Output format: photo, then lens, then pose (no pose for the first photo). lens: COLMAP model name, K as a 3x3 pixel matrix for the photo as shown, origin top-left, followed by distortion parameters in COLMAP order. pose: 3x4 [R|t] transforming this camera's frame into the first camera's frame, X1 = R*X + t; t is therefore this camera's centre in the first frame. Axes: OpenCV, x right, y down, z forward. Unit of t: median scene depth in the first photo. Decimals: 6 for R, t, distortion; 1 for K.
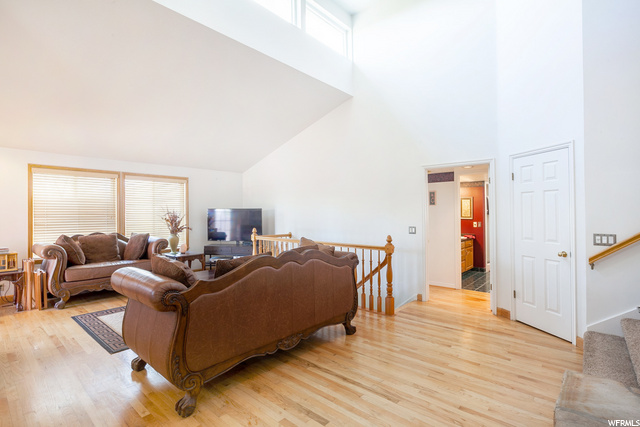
lens RADIAL K [[315.7, 0, 329.1], [0, 315.7, 199.7], [0, 0, 1]] dist [-0.012998, 0.006775]
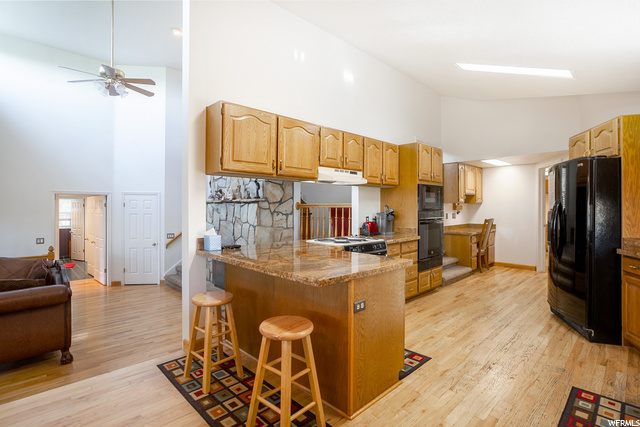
lens RADIAL K [[315.7, 0, 315.0], [0, 315.7, 209.6], [0, 0, 1]] dist [-0.012998, 0.006775]
pose [[0.084145, -0.003389, 0.996448, -0.734073], [-0.040384, 0.999161, 0.006809, -0.068744], [-0.995635, -0.040813, 0.083937, -0.147999]]
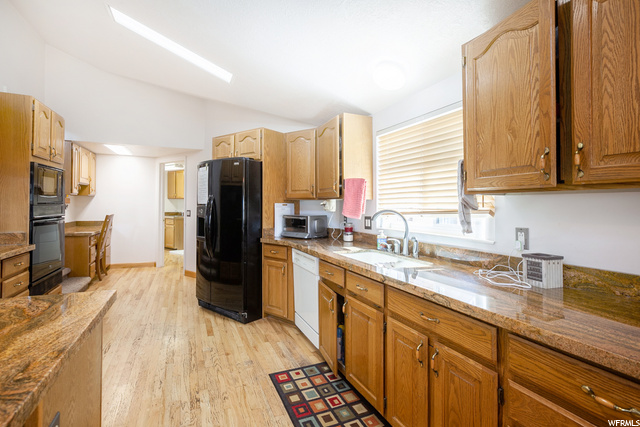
lens RADIAL K [[315.7, 0, 321.4], [0, 315.7, 204.8], [0, 0, 1]] dist [-0.012998, 0.006775]
pose [[-0.902818, -0.010907, 0.429884, -0.554119], [-0.030919, 0.998737, -0.039593, -0.065677], [-0.428910, -0.049037, -0.902015, -0.092391]]
